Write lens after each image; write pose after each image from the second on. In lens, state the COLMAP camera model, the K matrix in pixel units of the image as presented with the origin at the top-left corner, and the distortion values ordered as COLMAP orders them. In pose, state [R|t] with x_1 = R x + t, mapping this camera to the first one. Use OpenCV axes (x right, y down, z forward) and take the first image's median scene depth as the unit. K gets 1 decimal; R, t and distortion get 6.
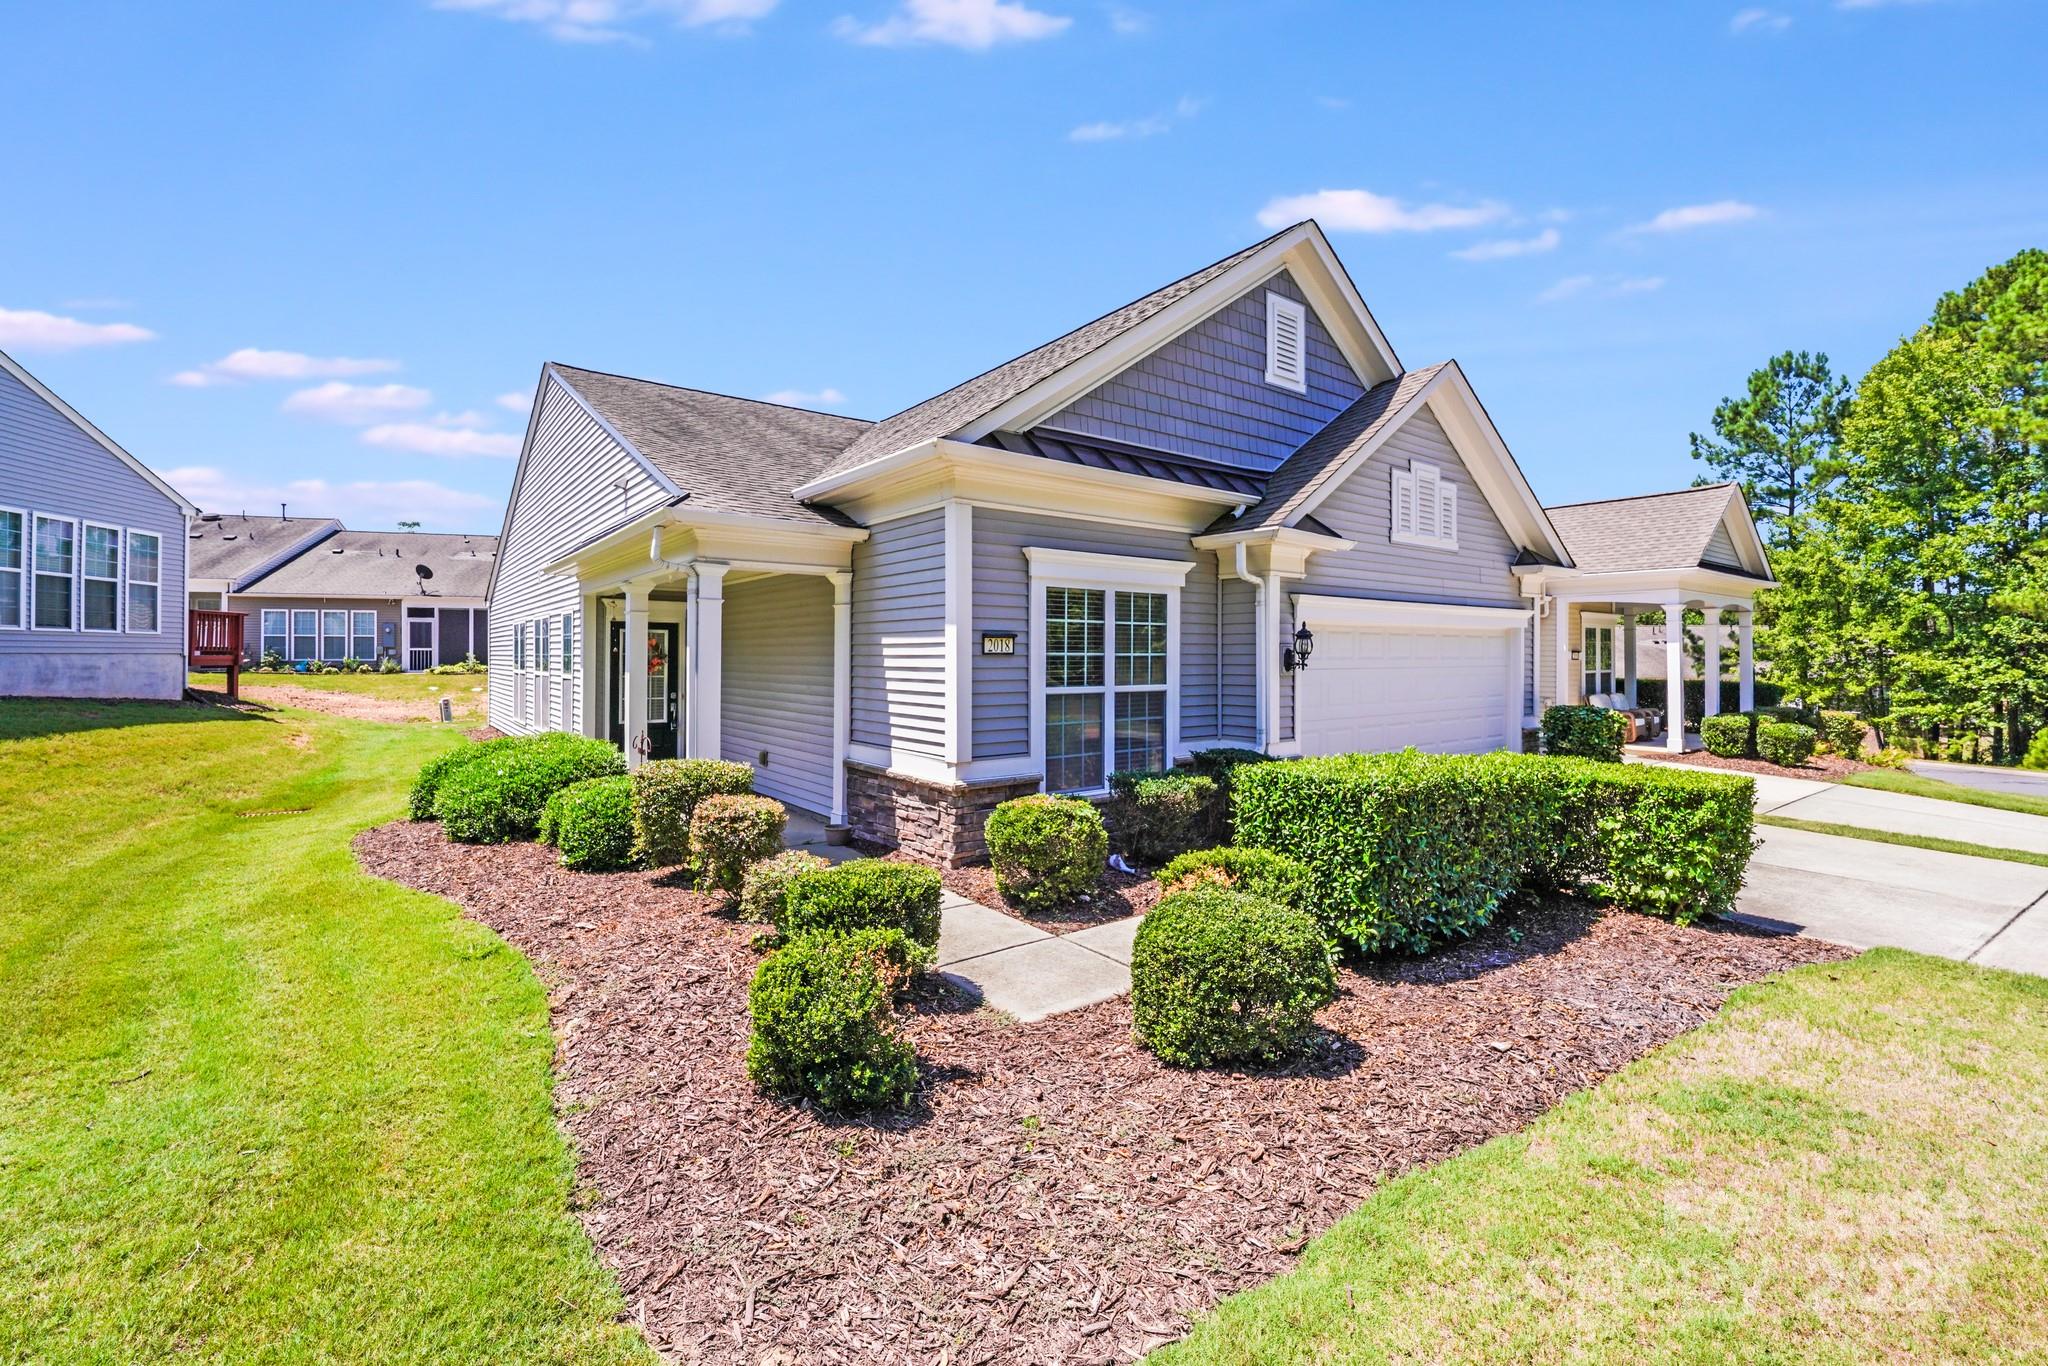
lens RADIAL K [[860.2, 0, 1035.9], [0, 860.2, 638.7], [0, 0, 1]] dist [-0.002599, 0.000000]
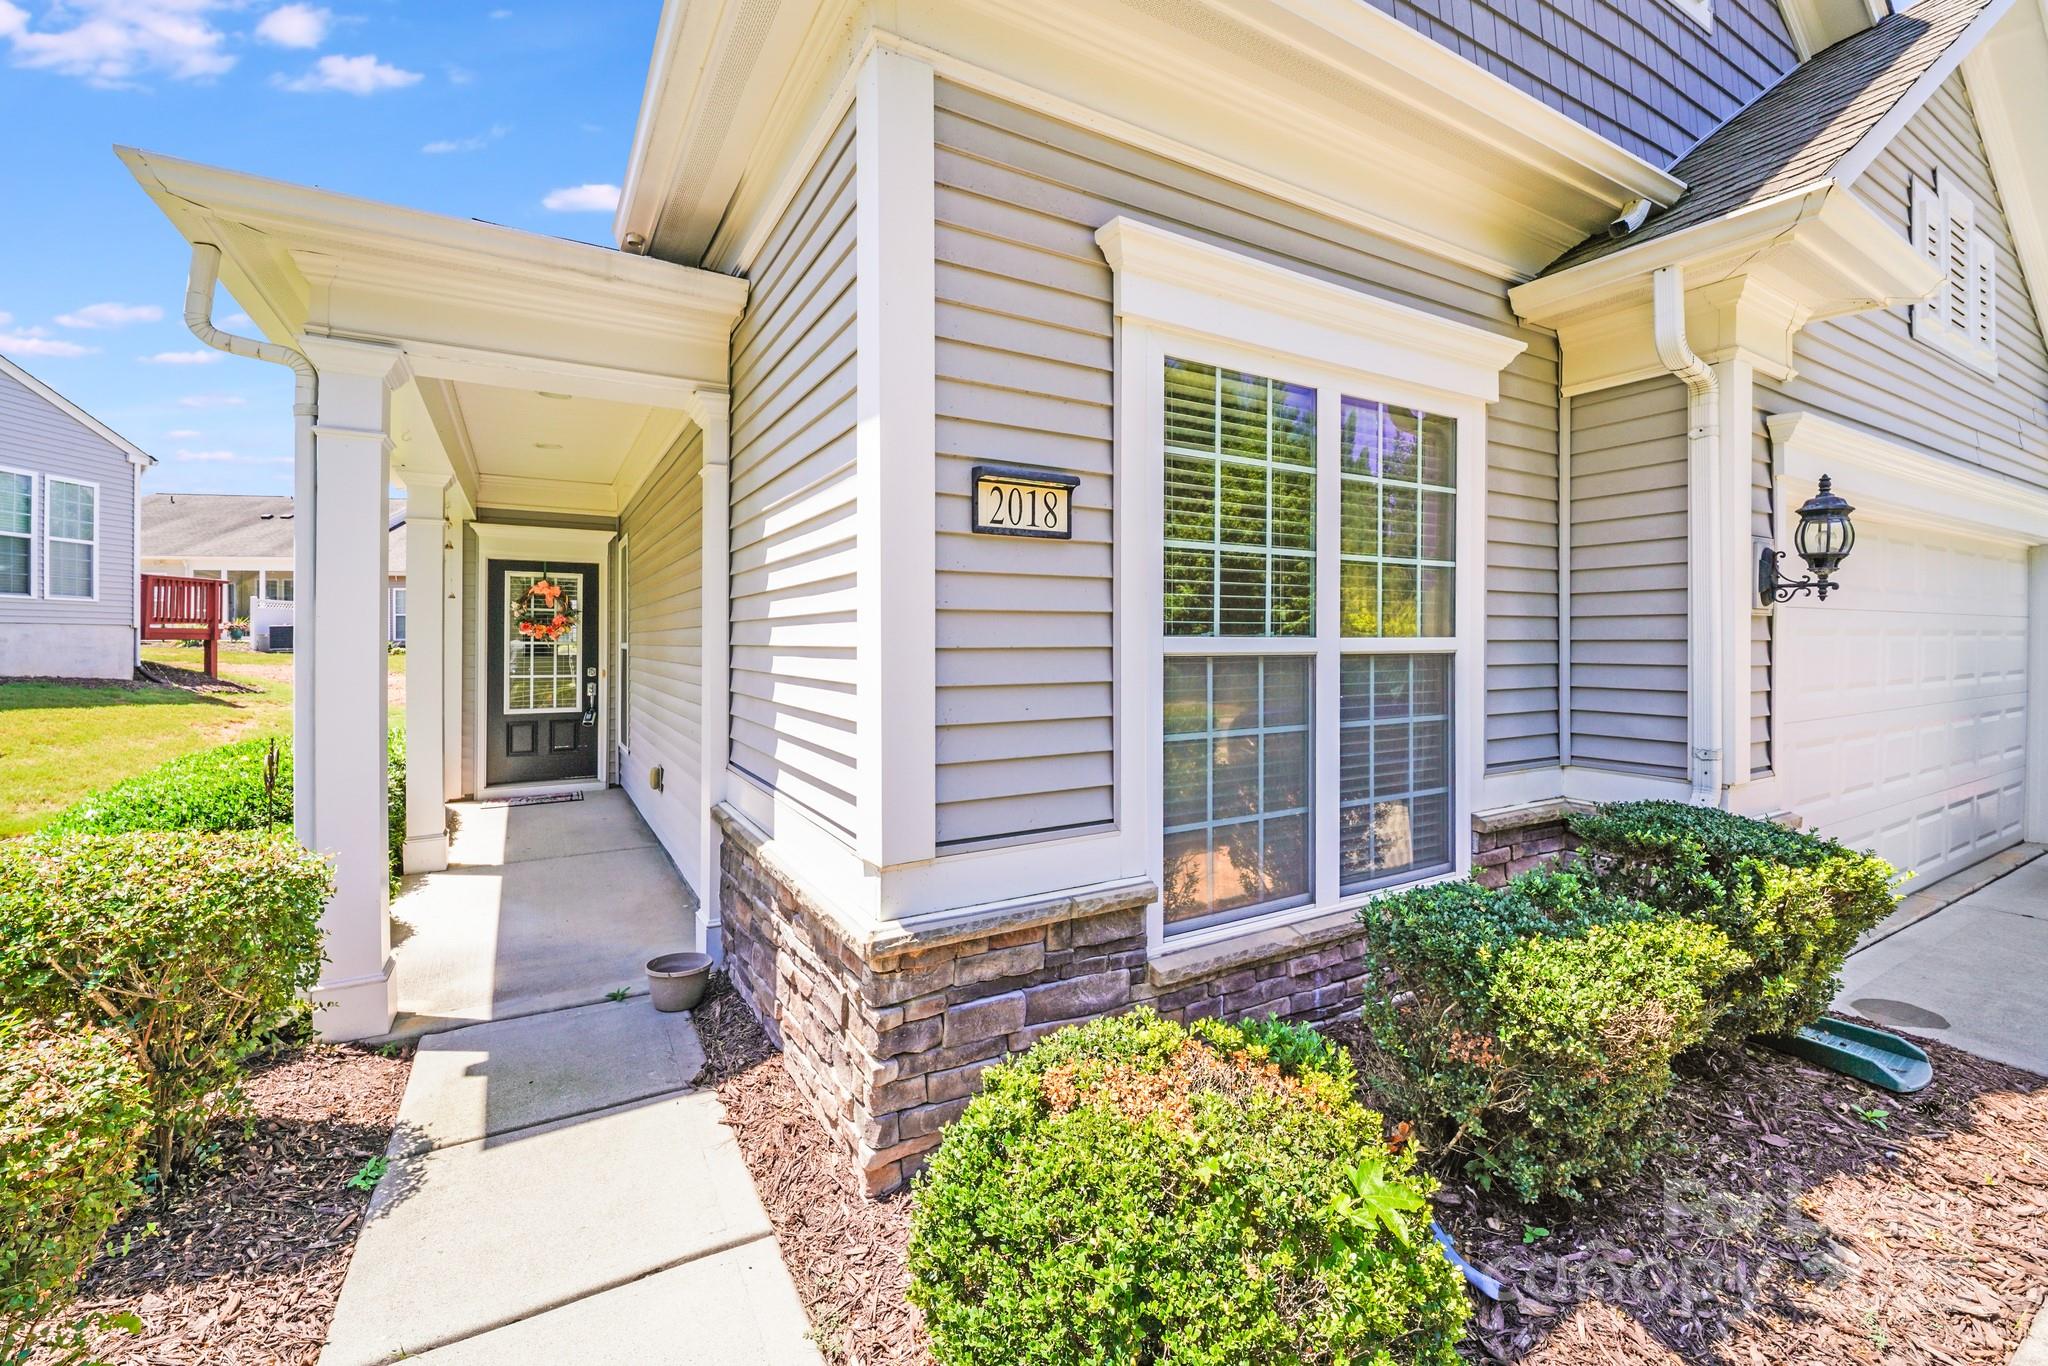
lens RADIAL K [[872.0, 0, 1033.1], [0, 872.0, 634.7], [0, 0, 1]] dist [-0.010940, -0.000374]
pose [[0.992083, -0.004303, -0.125509, 0.002929], [0.006093, 0.999885, 0.013887, 0.044948], [0.125435, -0.014542, 0.991995, 0.561540]]
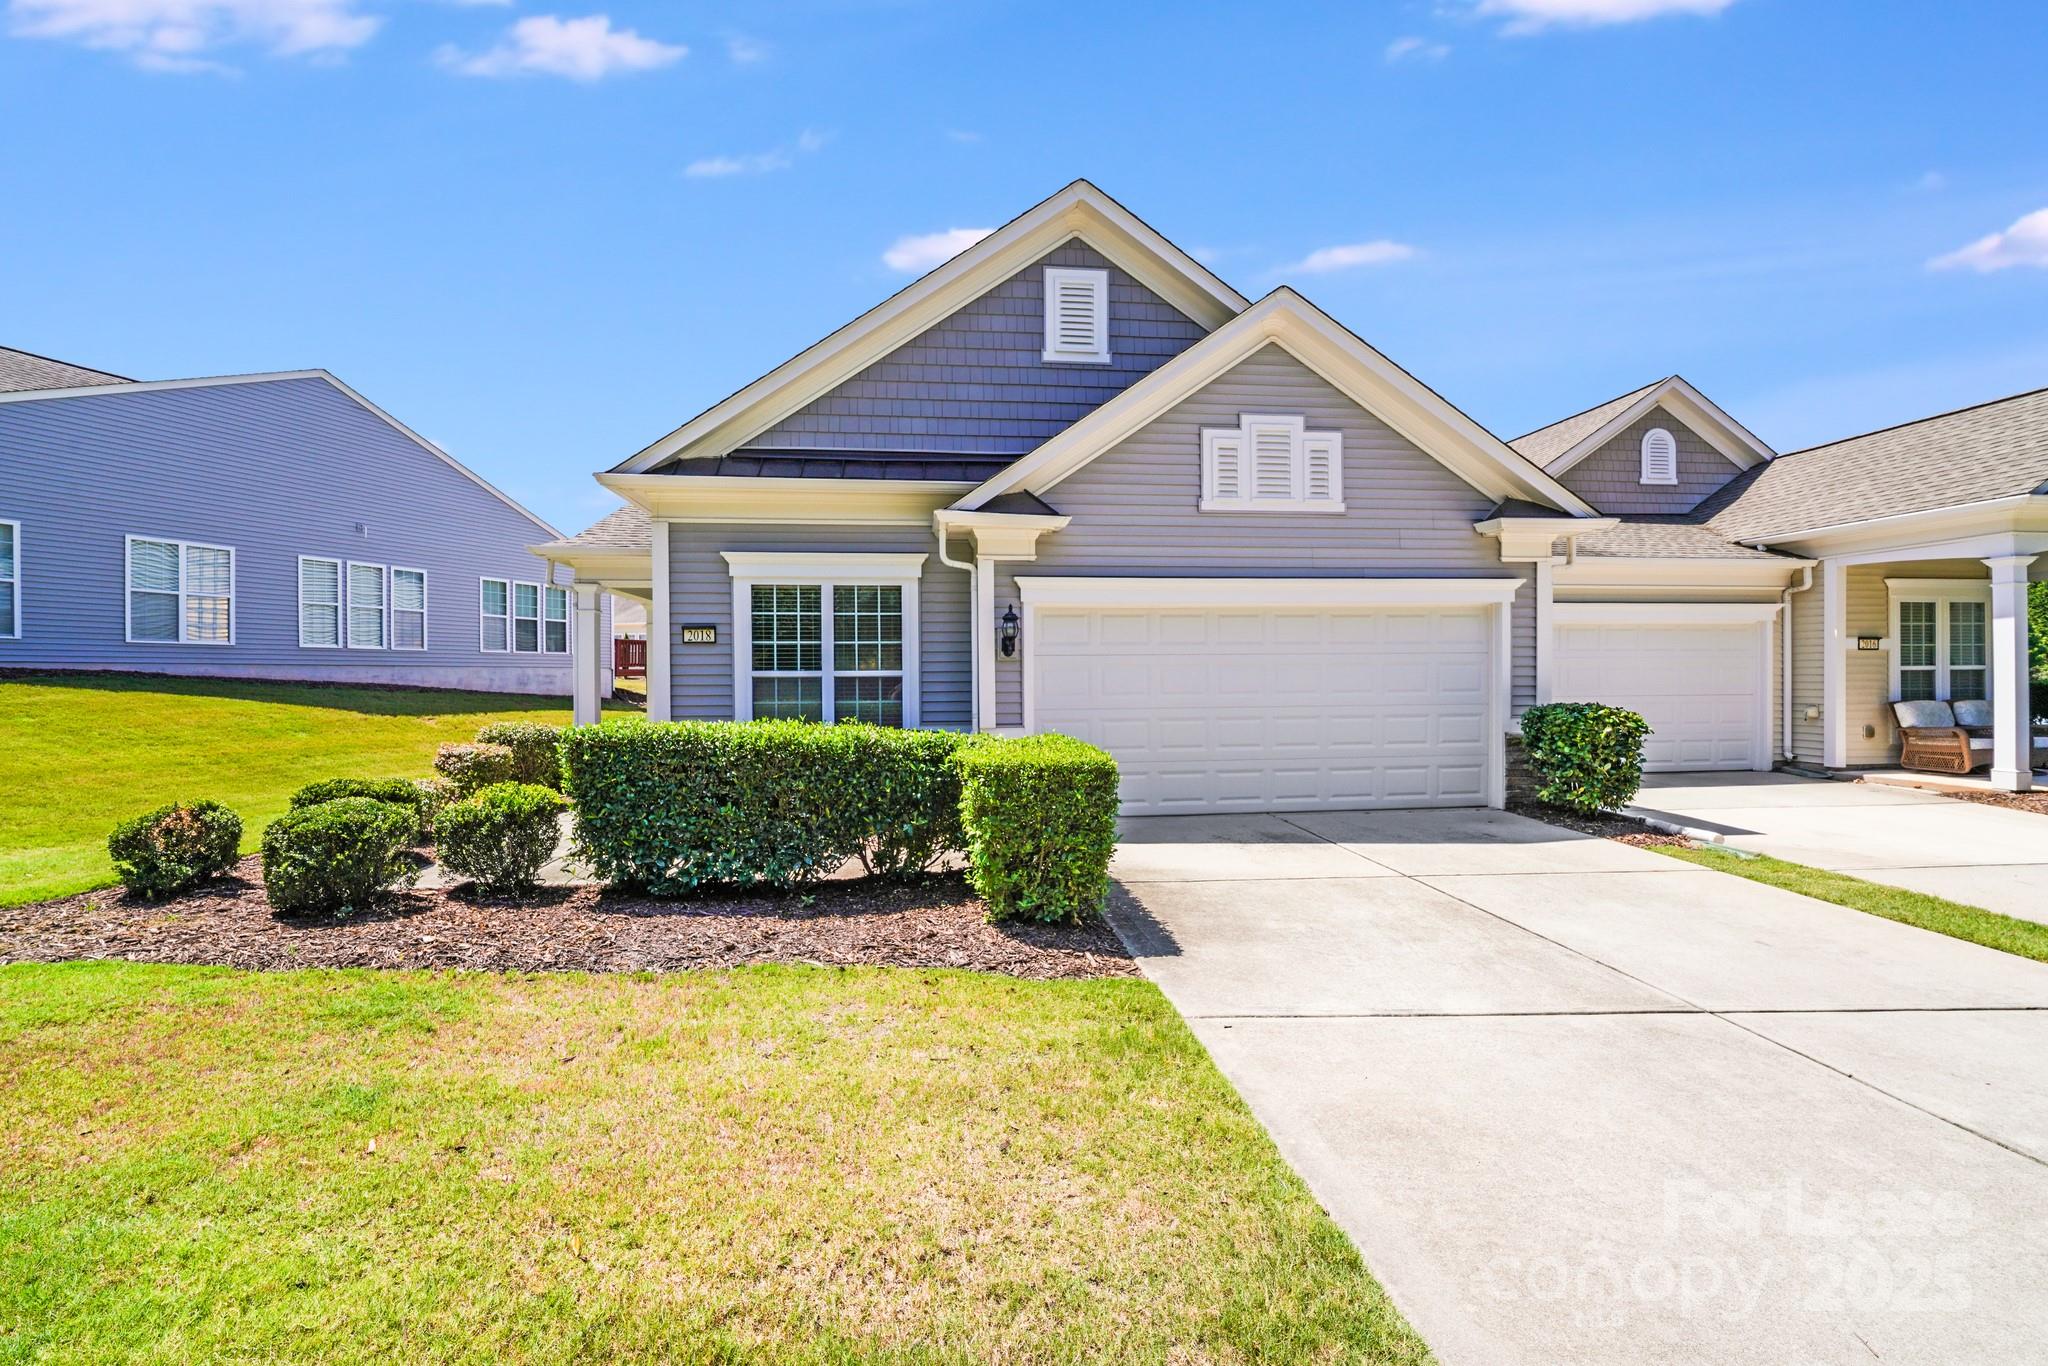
lens RADIAL K [[843.0, 0, 1009.5], [0, 843.0, 664.3], [0, 0, 1]] dist [-0.003789, -0.003449]
pose [[0.857112, -0.015019, -0.514911, 0.799357], [0.018428, 0.999829, 0.001512, 0.045948], [0.514800, -0.010785, 0.857242, 0.179351]]
